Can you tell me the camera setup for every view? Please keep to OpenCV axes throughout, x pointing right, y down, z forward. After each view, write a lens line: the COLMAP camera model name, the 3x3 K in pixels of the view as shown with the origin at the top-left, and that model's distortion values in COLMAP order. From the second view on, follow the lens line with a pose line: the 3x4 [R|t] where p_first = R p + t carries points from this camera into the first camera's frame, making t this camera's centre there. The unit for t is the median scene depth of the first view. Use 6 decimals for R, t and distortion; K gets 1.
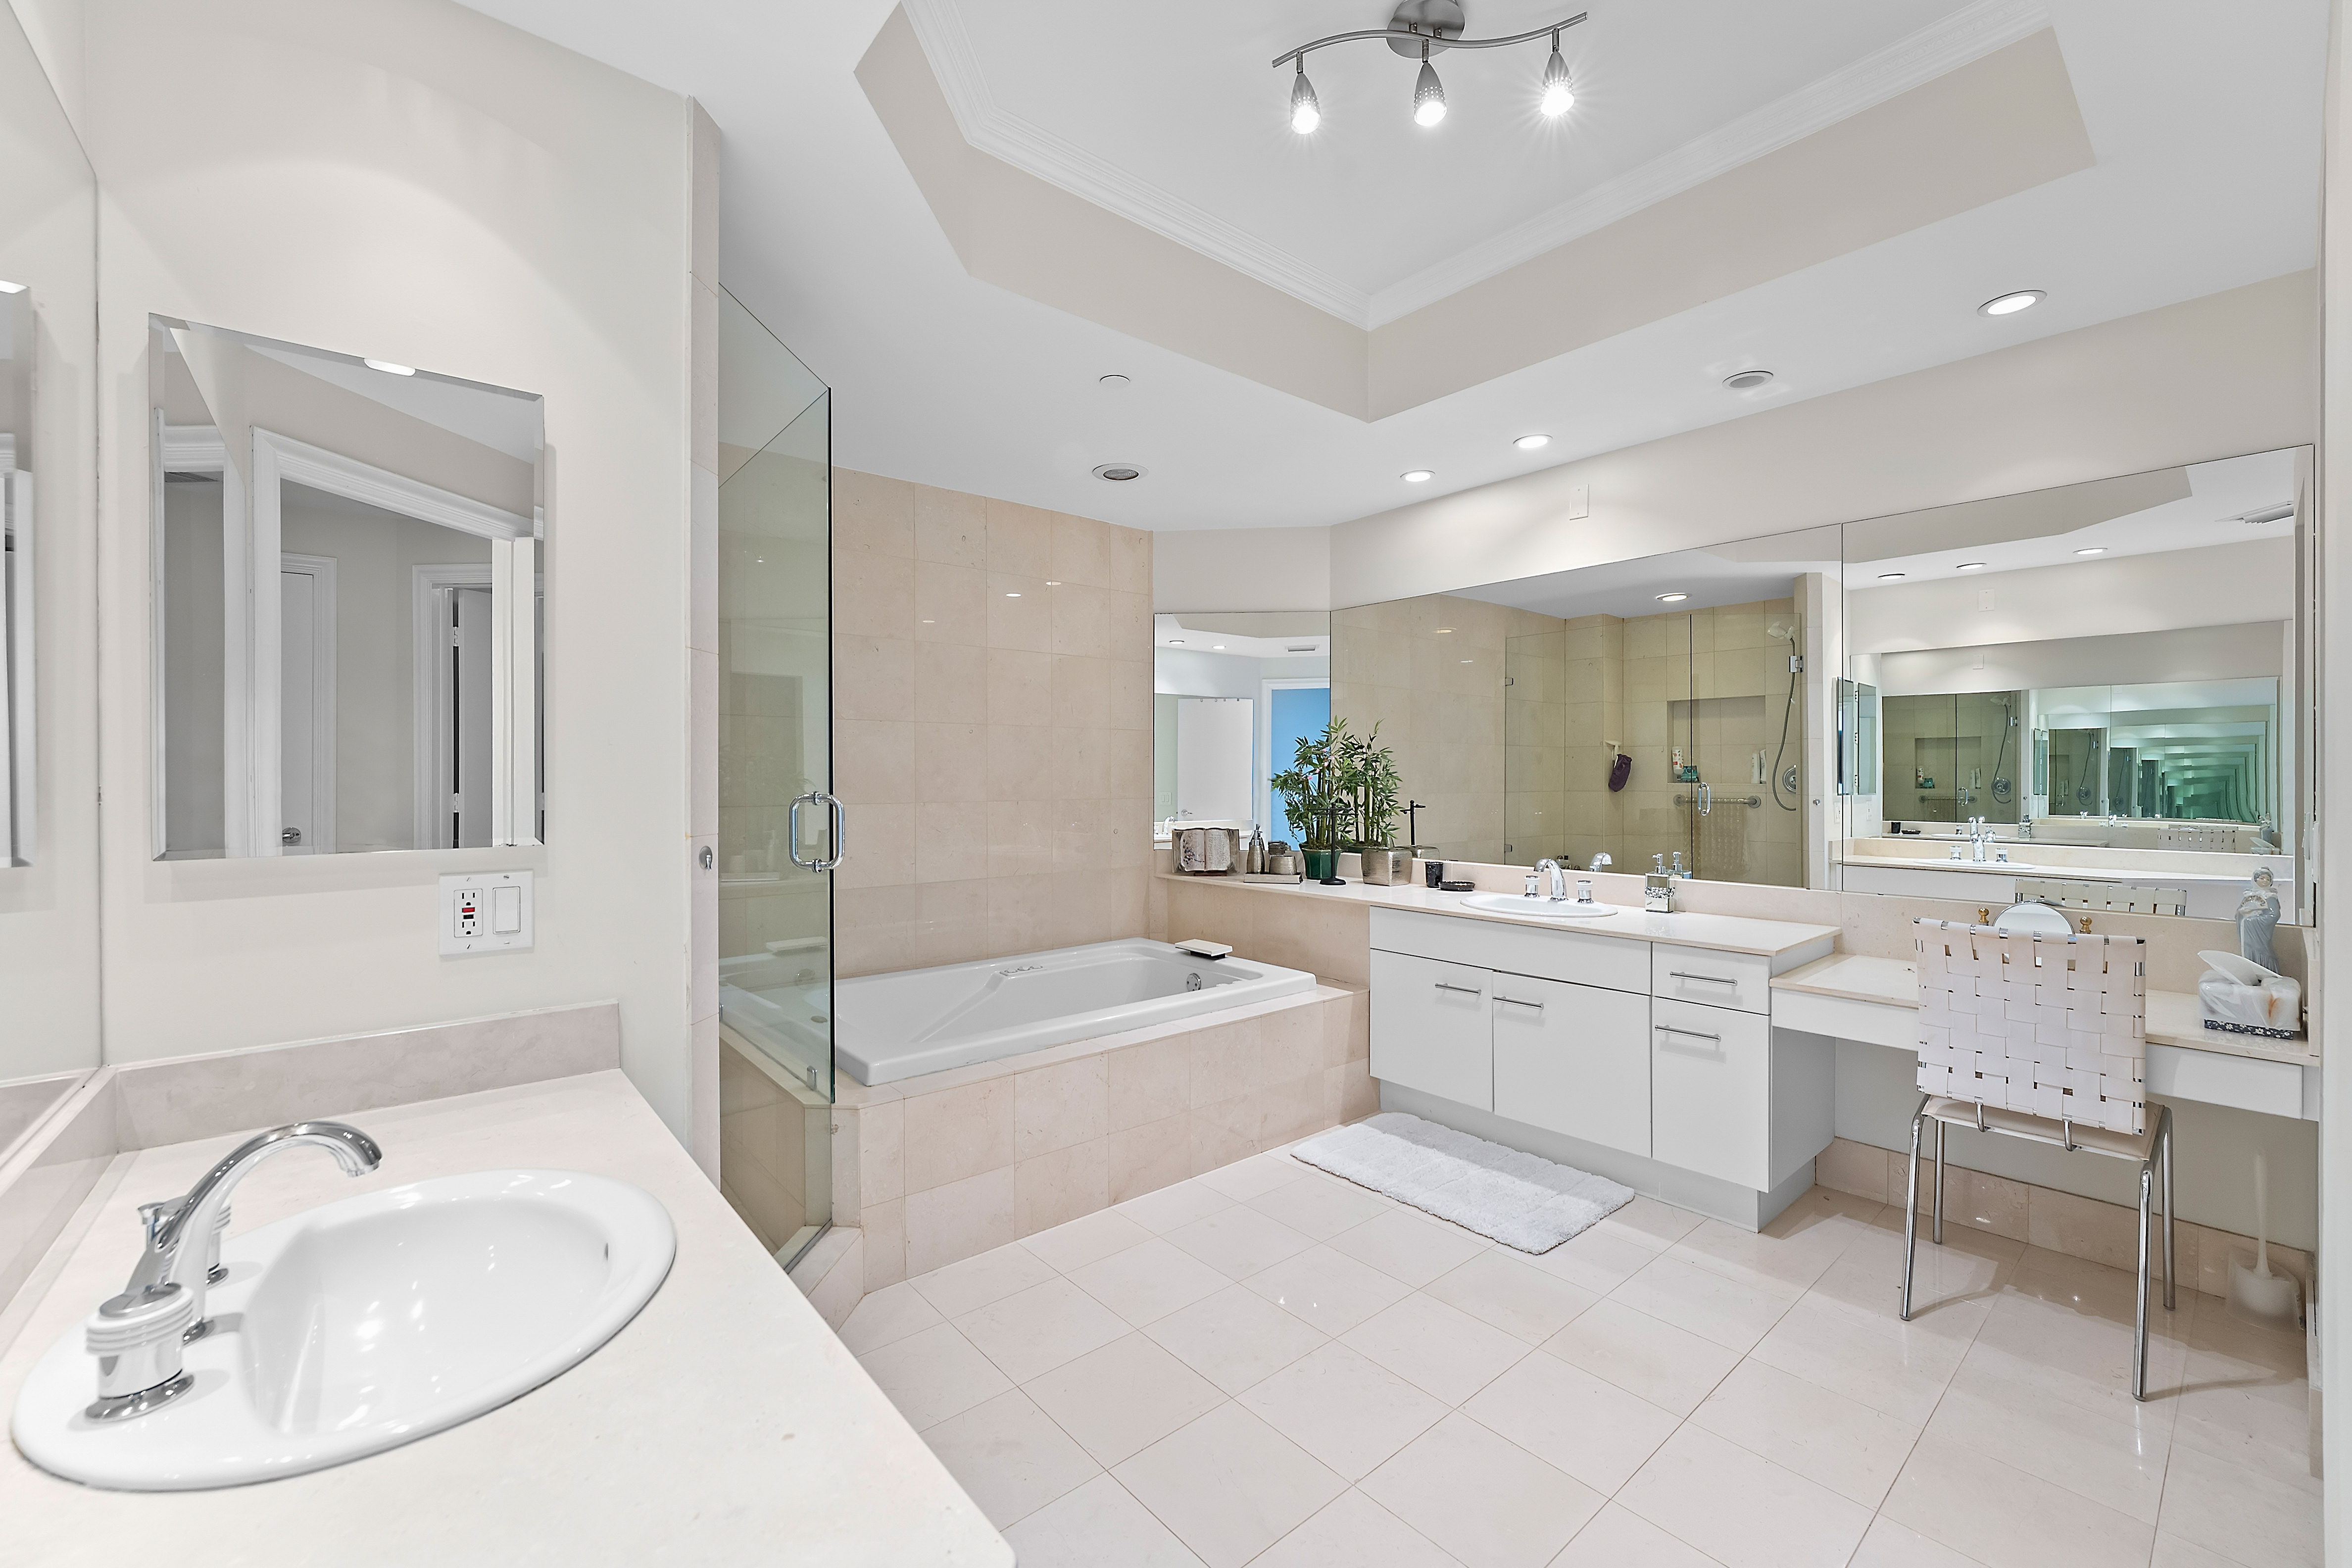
lens RADIAL K [[937.2, 0, 1172.5], [0, 937.2, 779.2], [0, 0, 1]] dist [-0.001485, -0.000308]
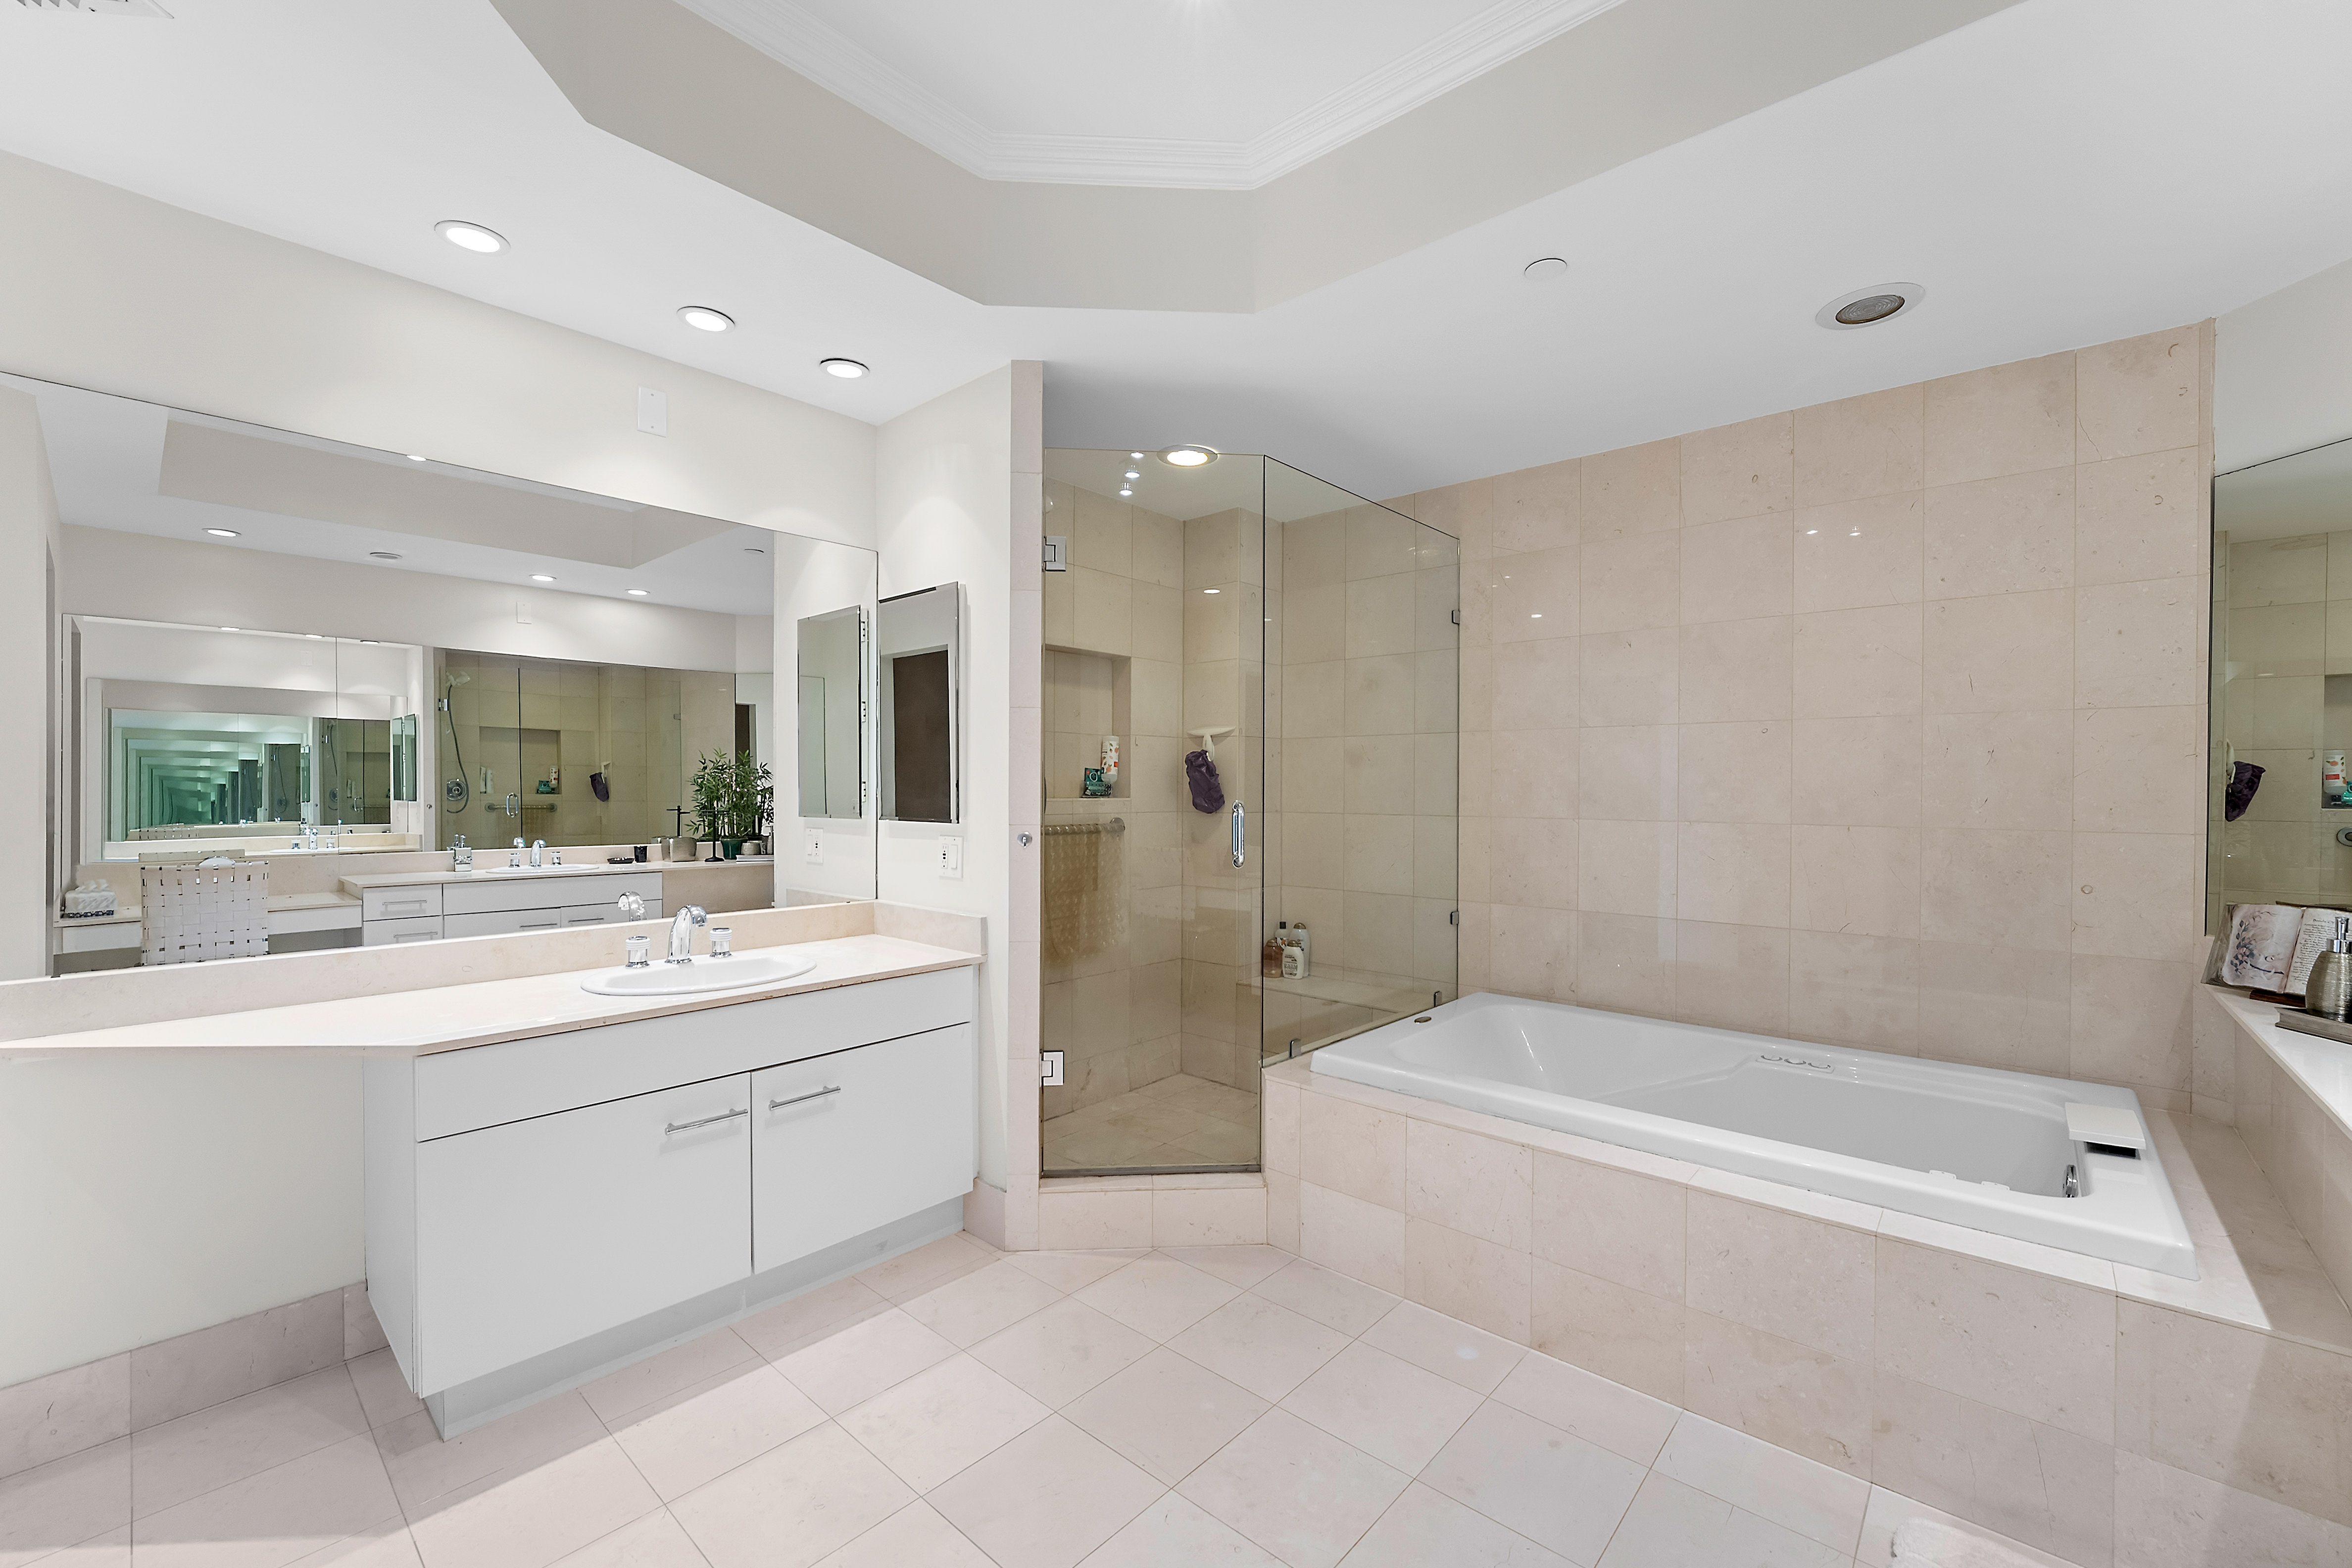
lens RADIAL K [[937.2, 0, 1176.3], [0, 937.2, 784.7], [0, 0, 1]] dist [-0.001485, -0.000308]
pose [[0.162430, 0.001526, -0.986719, 0.597338], [-0.006682, 0.999978, 0.000446, -0.005985], [0.986697, 0.006521, 0.162437, 0.540681]]
